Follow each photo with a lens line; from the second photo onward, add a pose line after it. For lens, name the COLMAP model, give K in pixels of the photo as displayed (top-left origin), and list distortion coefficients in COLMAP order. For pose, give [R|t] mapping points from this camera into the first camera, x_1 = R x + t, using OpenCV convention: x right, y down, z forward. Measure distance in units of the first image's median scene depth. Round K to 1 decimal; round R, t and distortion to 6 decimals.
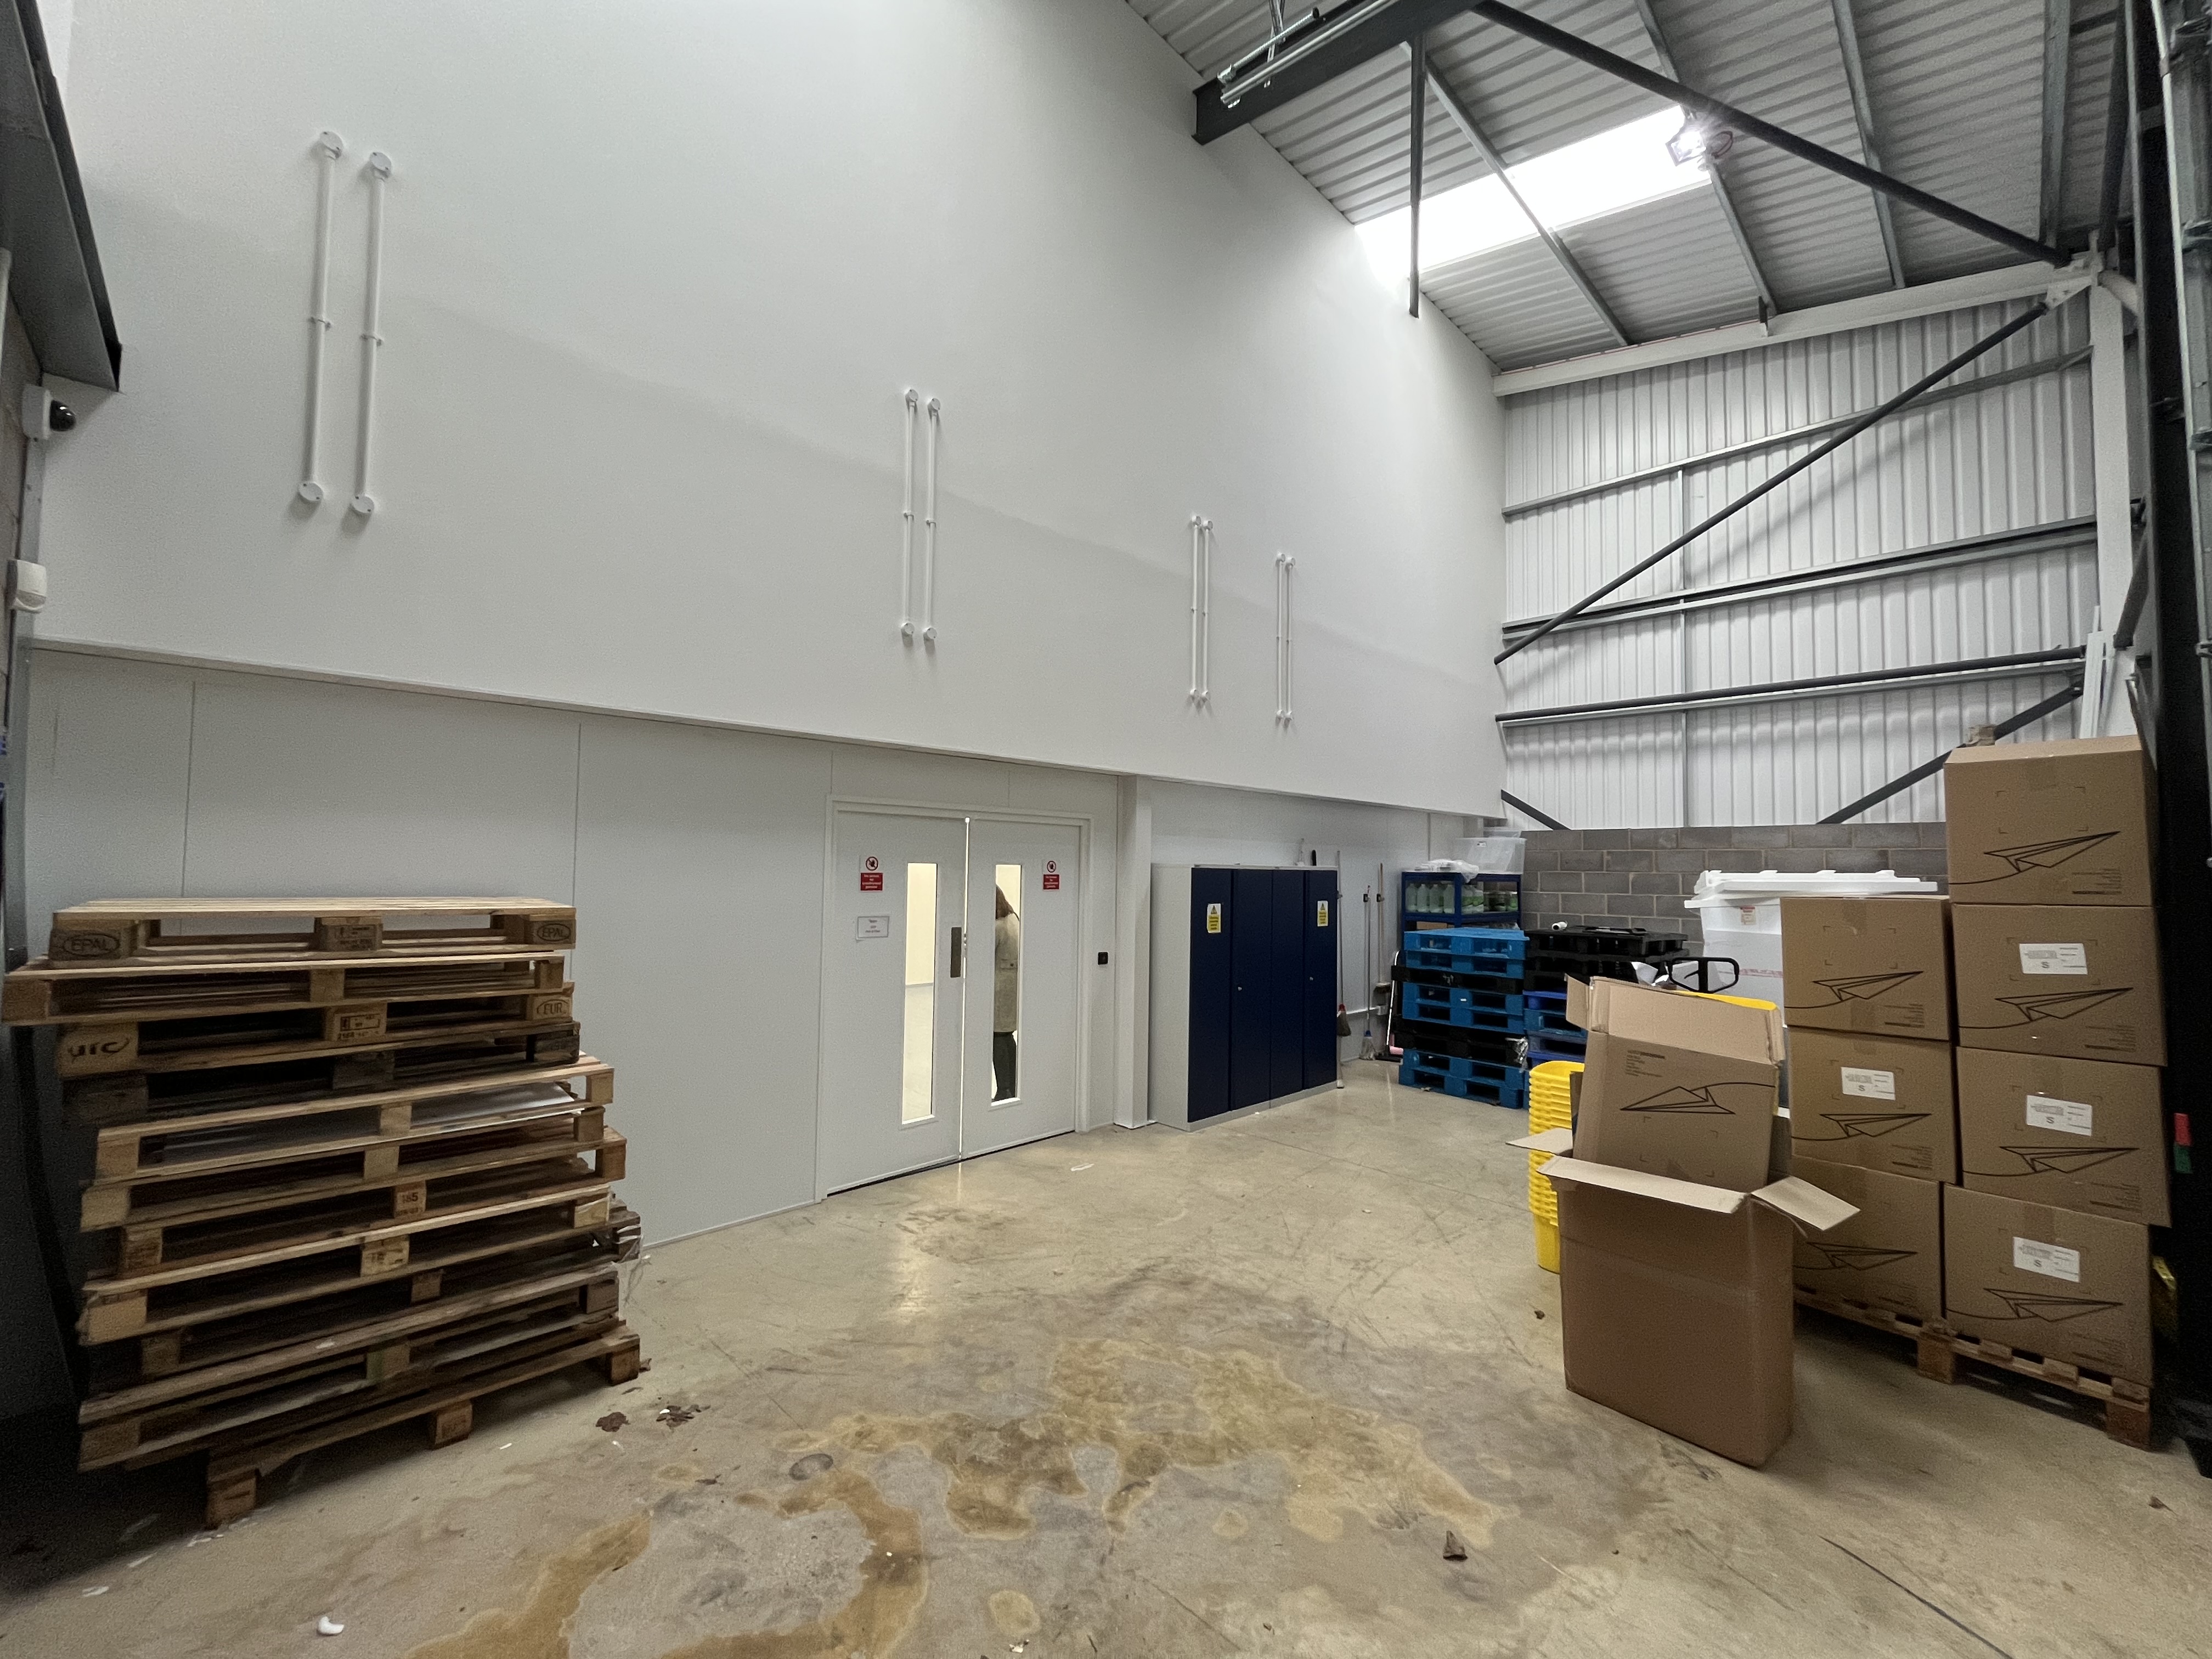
lens RADIAL K [[894.1, 0, 1103.5], [0, 894.1, 829.5], [0, 0, 1]] dist [-0.006911, 0.000158]
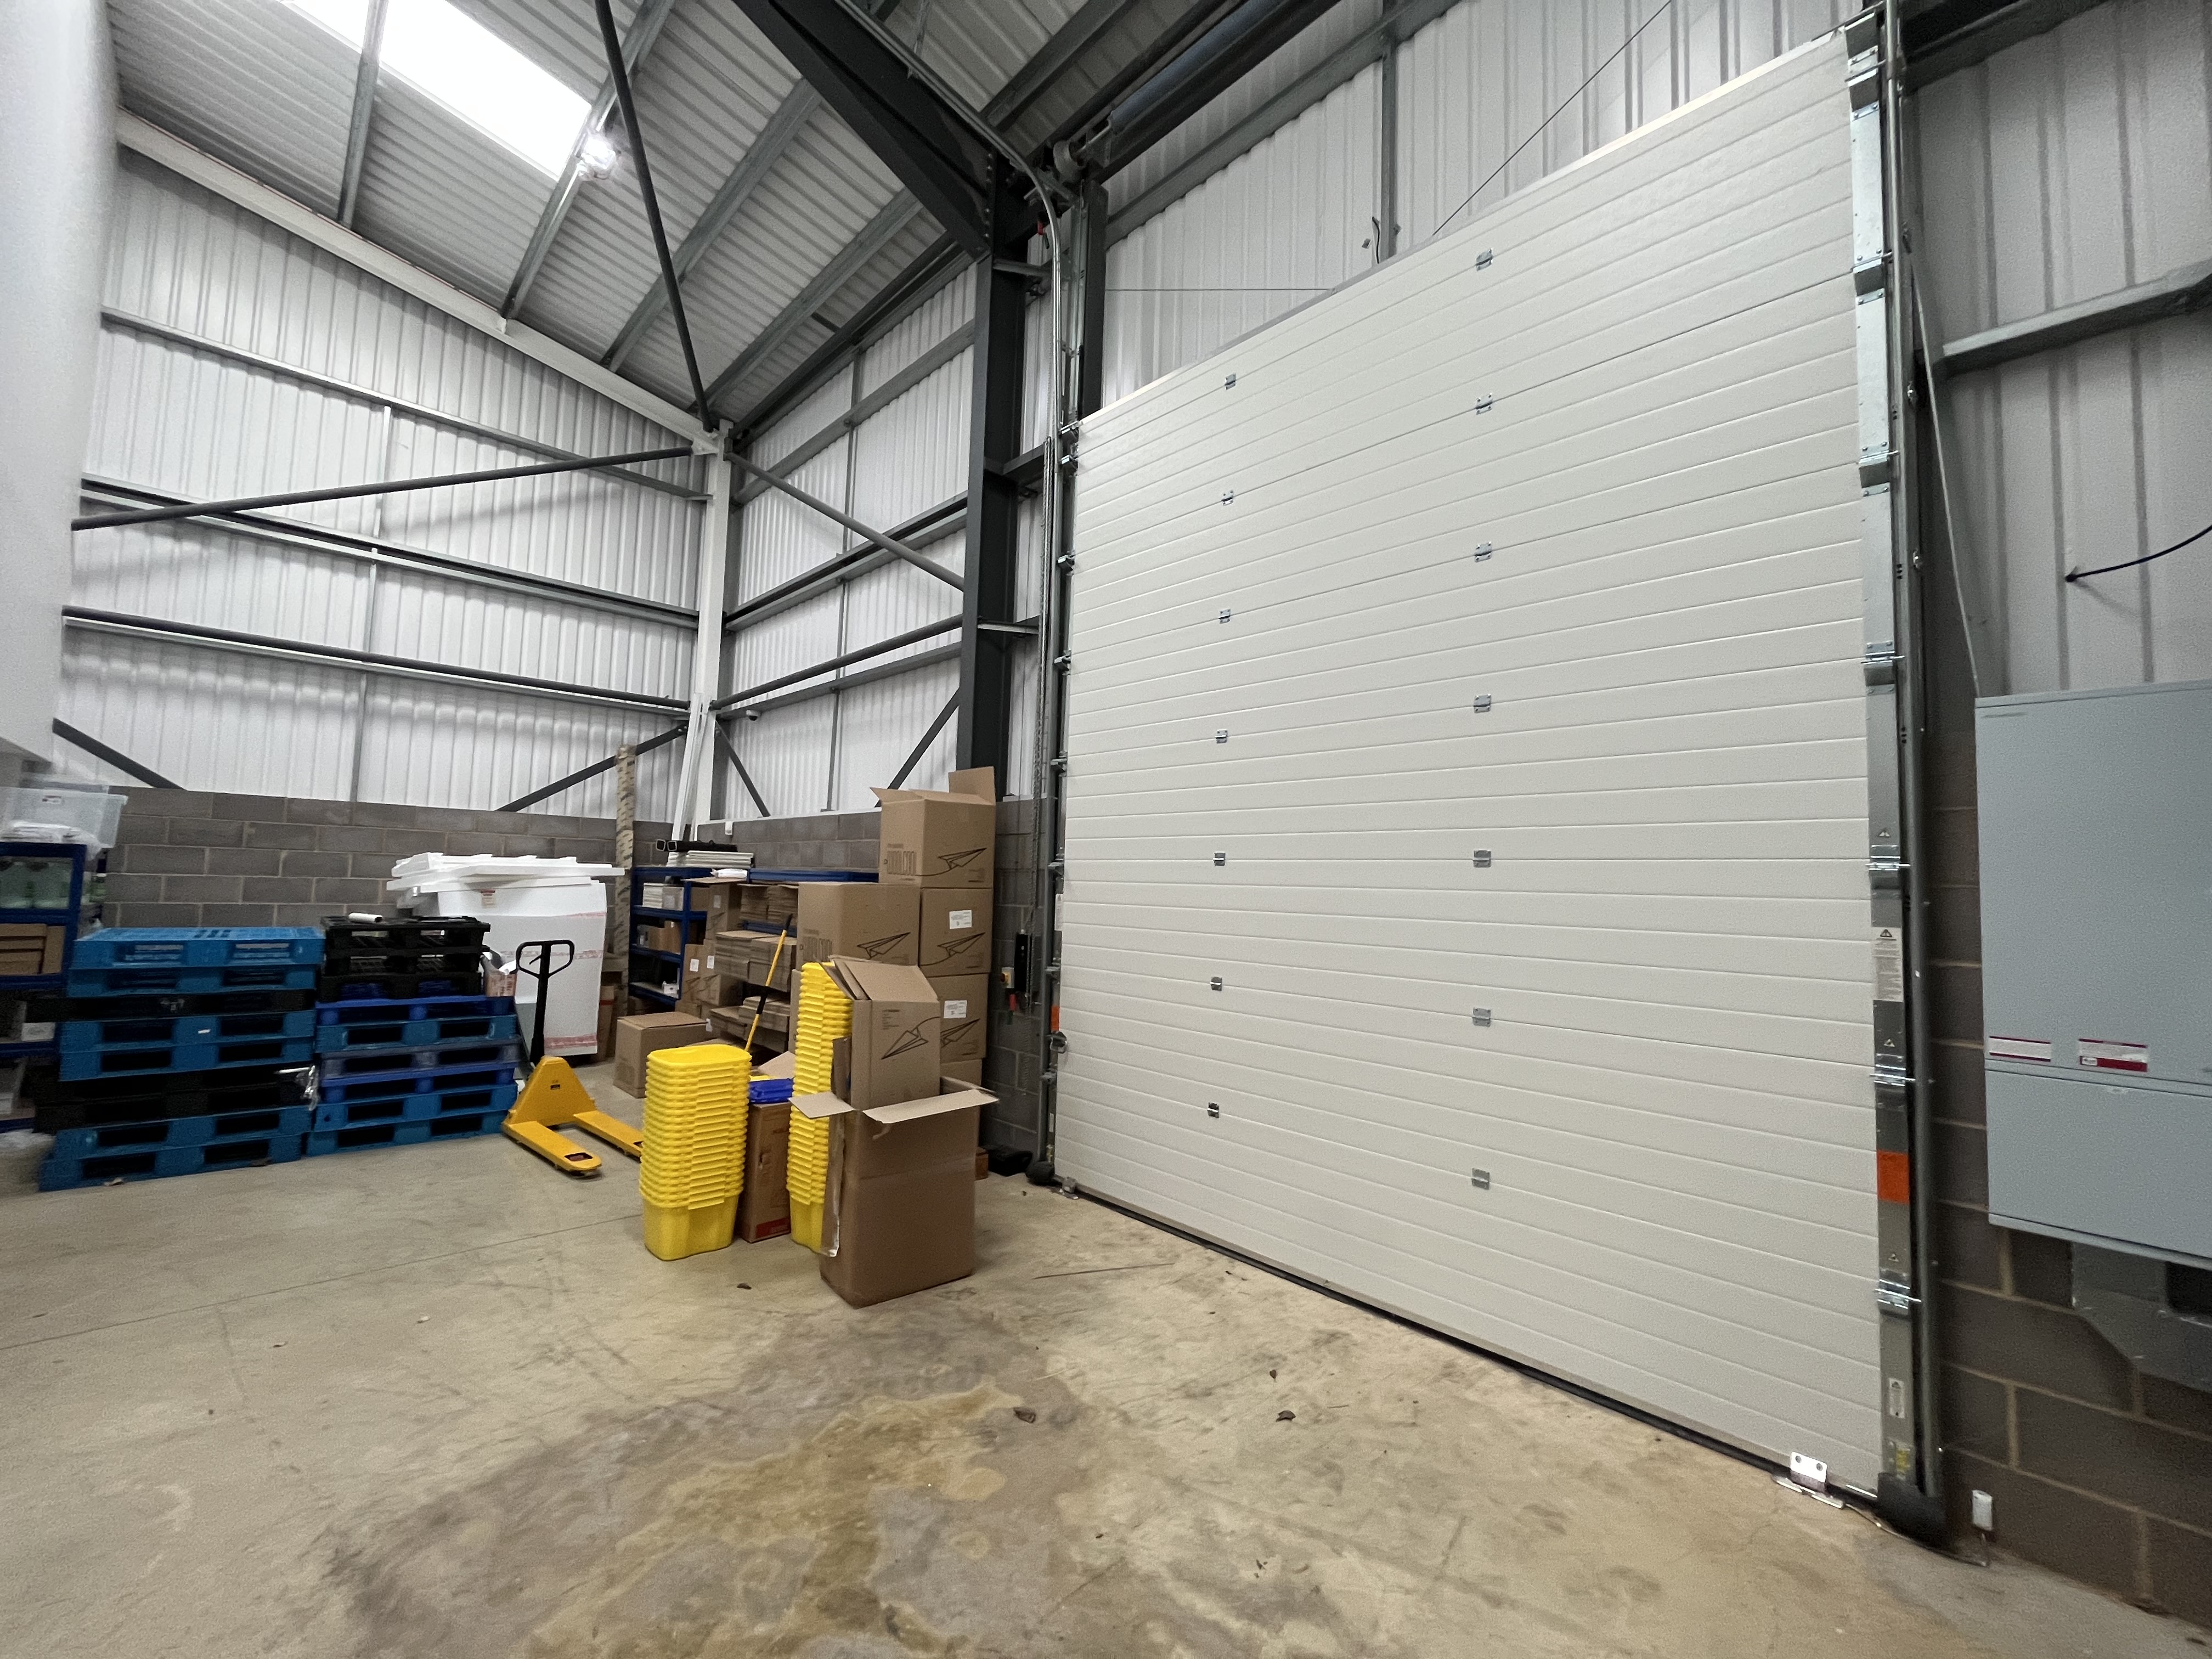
lens RADIAL K [[894.1, 0, 1103.5], [0, 894.1, 829.5], [0, 0, 1]] dist [-0.006911, 0.000158]
pose [[0.002962, 0.049584, 0.998766, -0.277555], [-0.076289, 0.995870, -0.049214, 0.014246], [-0.997081, -0.076049, 0.006732, 0.293292]]
